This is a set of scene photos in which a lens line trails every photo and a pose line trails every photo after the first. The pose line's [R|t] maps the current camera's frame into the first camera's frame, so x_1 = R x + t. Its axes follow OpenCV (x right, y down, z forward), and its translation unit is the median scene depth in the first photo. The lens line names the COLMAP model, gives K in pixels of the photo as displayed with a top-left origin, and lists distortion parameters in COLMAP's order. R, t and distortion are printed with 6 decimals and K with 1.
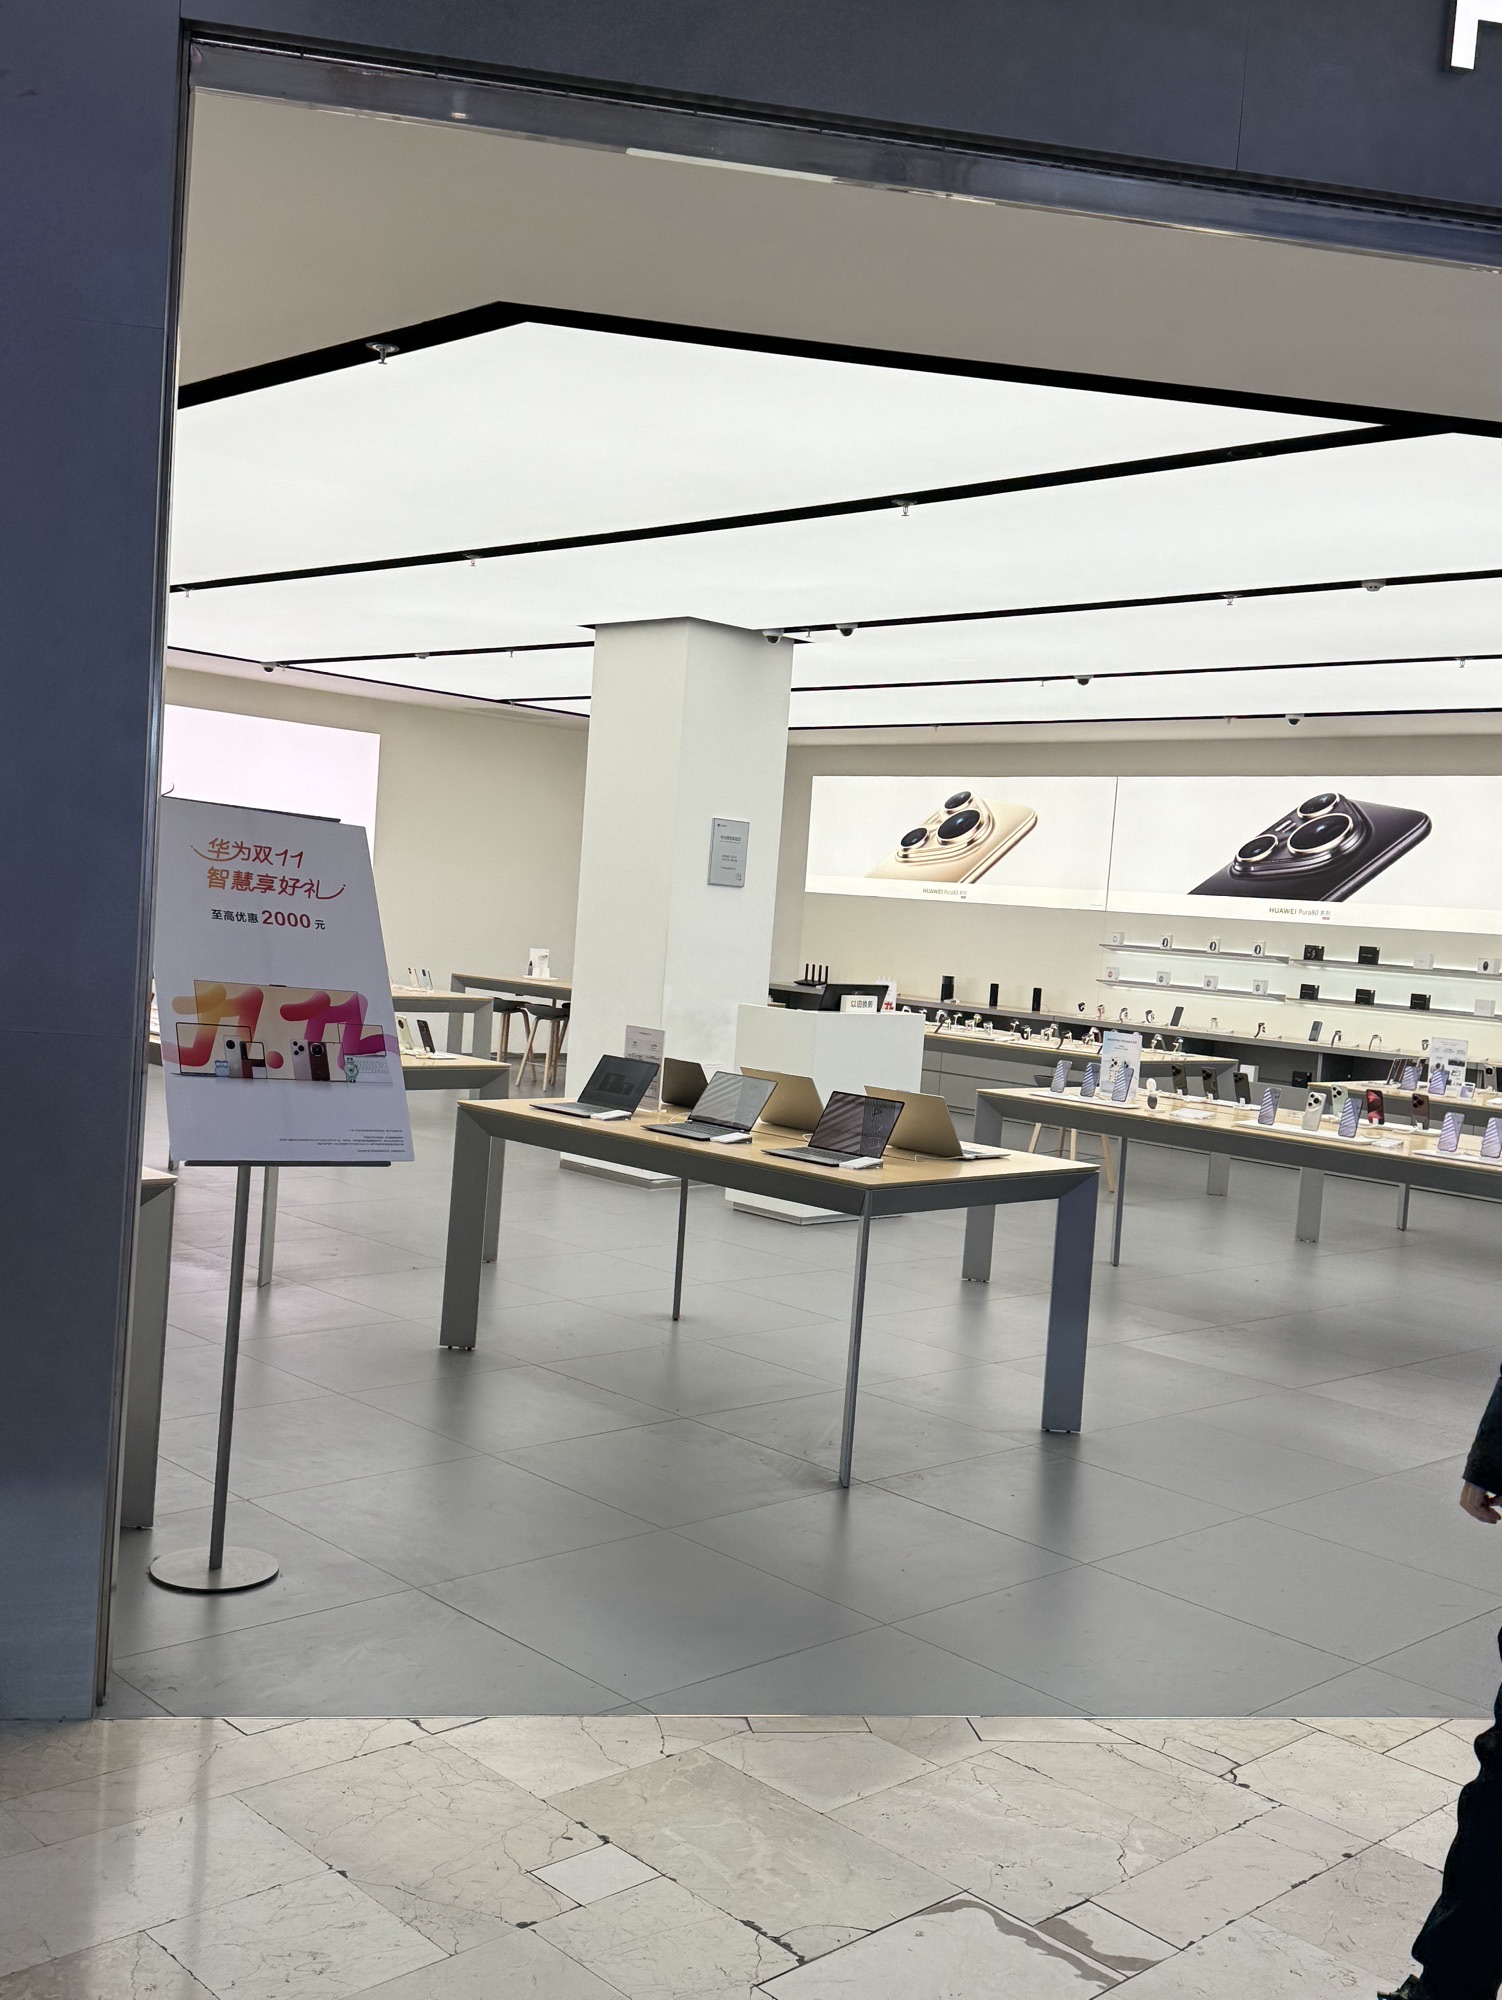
lens RADIAL K [[1965.6, 0, 751.0], [0, 1965.6, 1000.0], [0, 0, 1]] dist [0.346246, -0.728909]
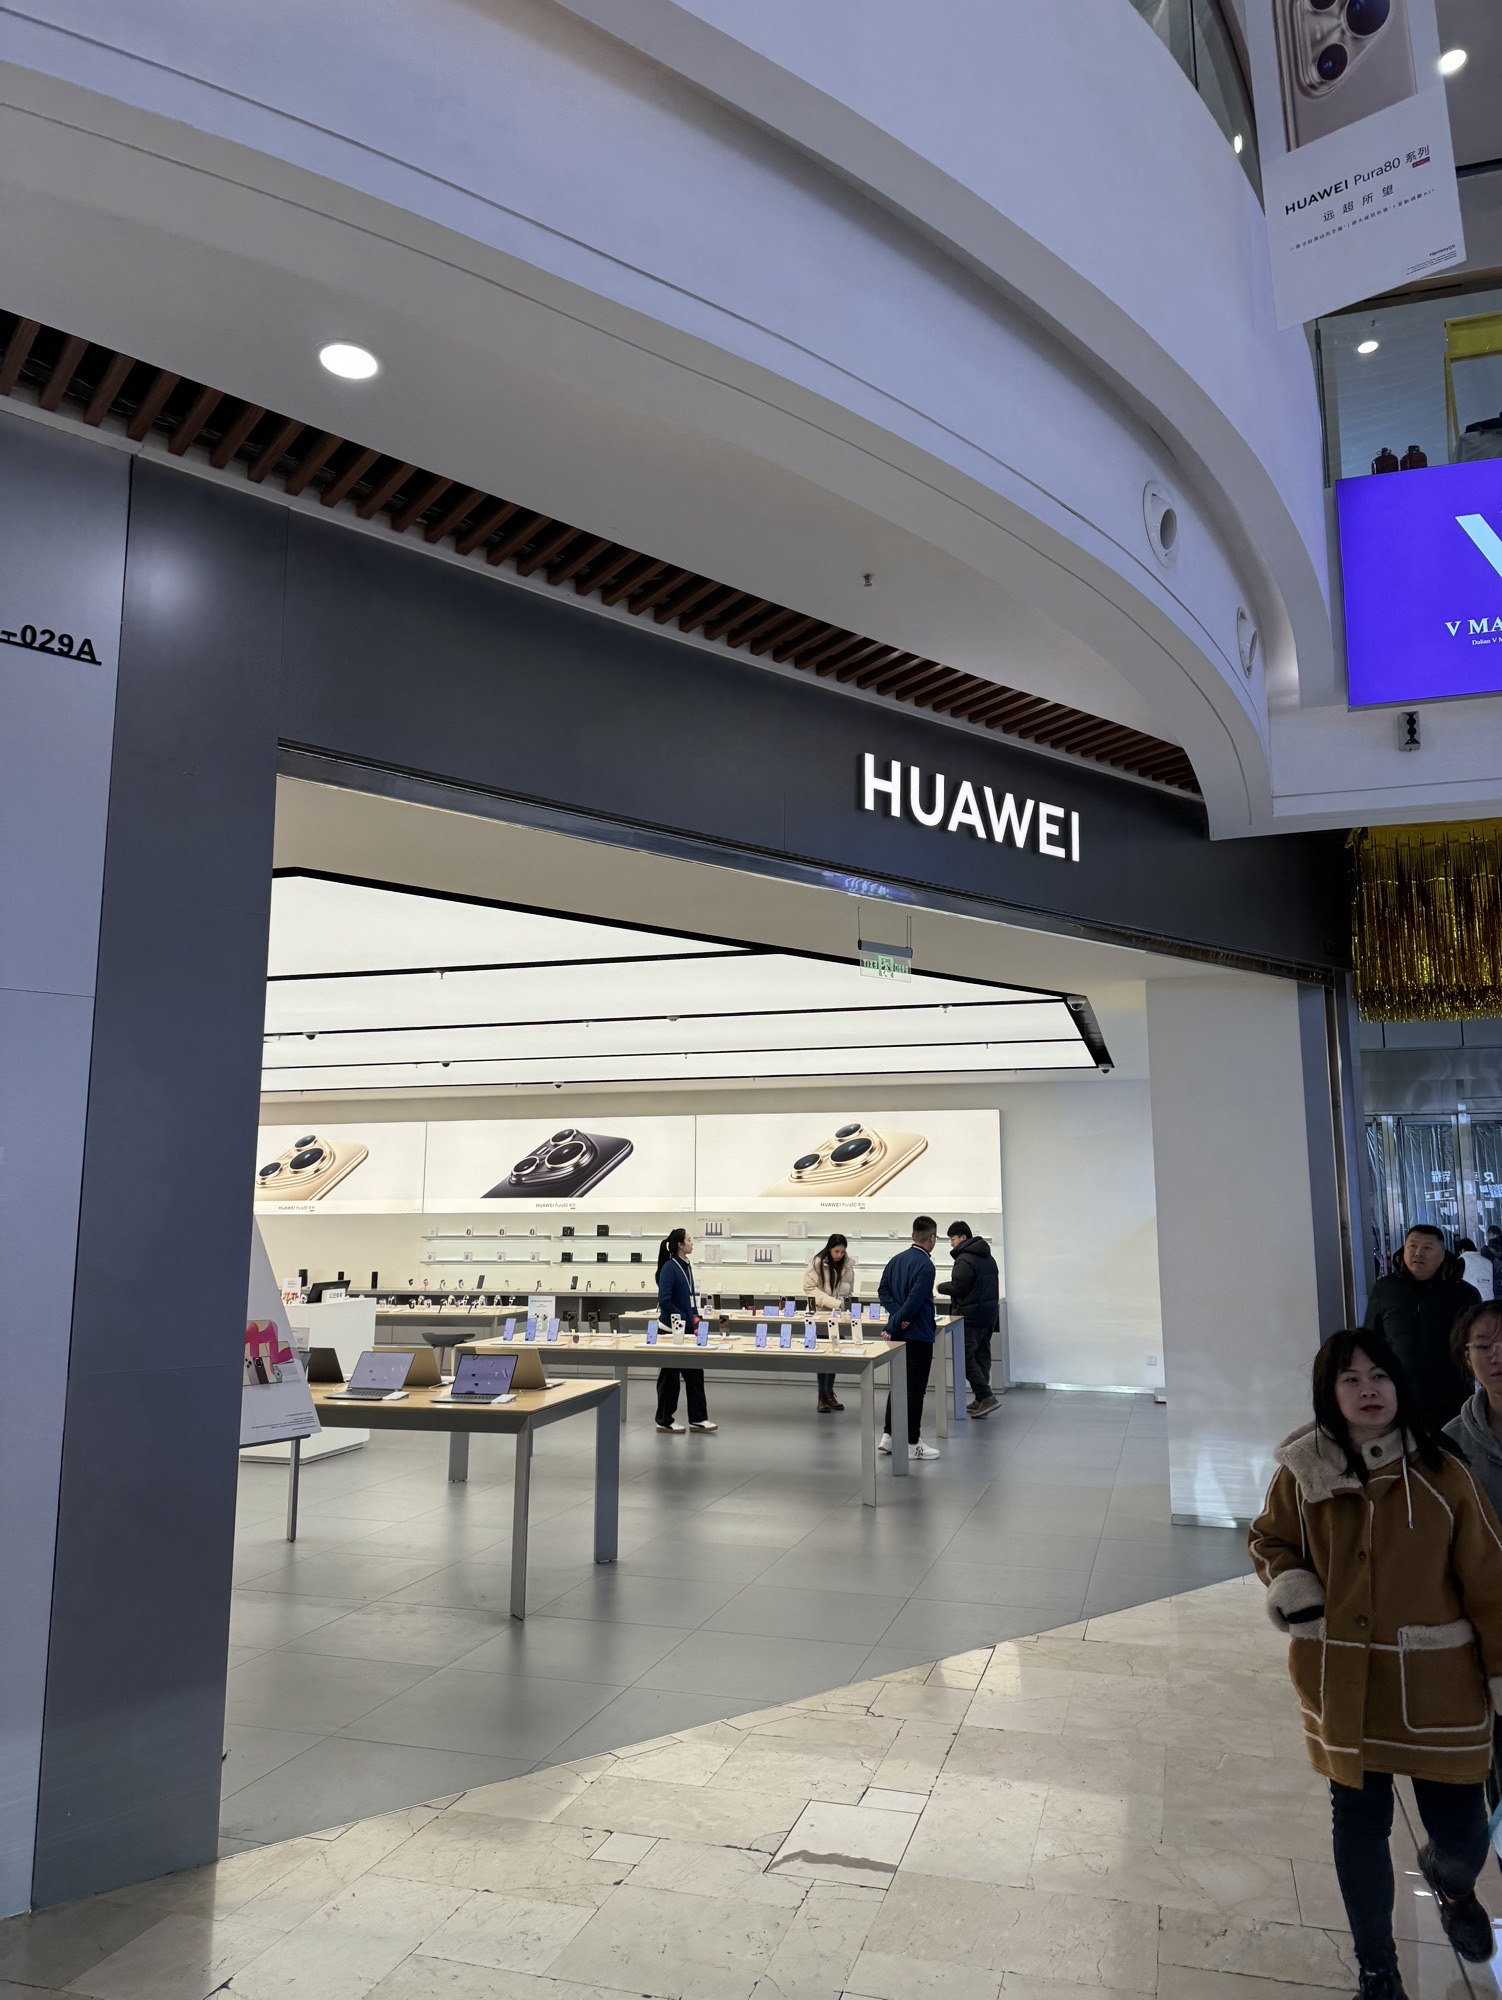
lens RADIAL K [[1380.9, 0, 751.0], [0, 1380.9, 1000.0], [0, 0, 1]] dist [0.169921, -0.395645]
pose [[0.877869, 0.002390, 0.478895, -0.112699], [0.087067, 0.982526, -0.164506, -0.010054], [-0.470920, 0.186111, 0.862321, -0.030924]]
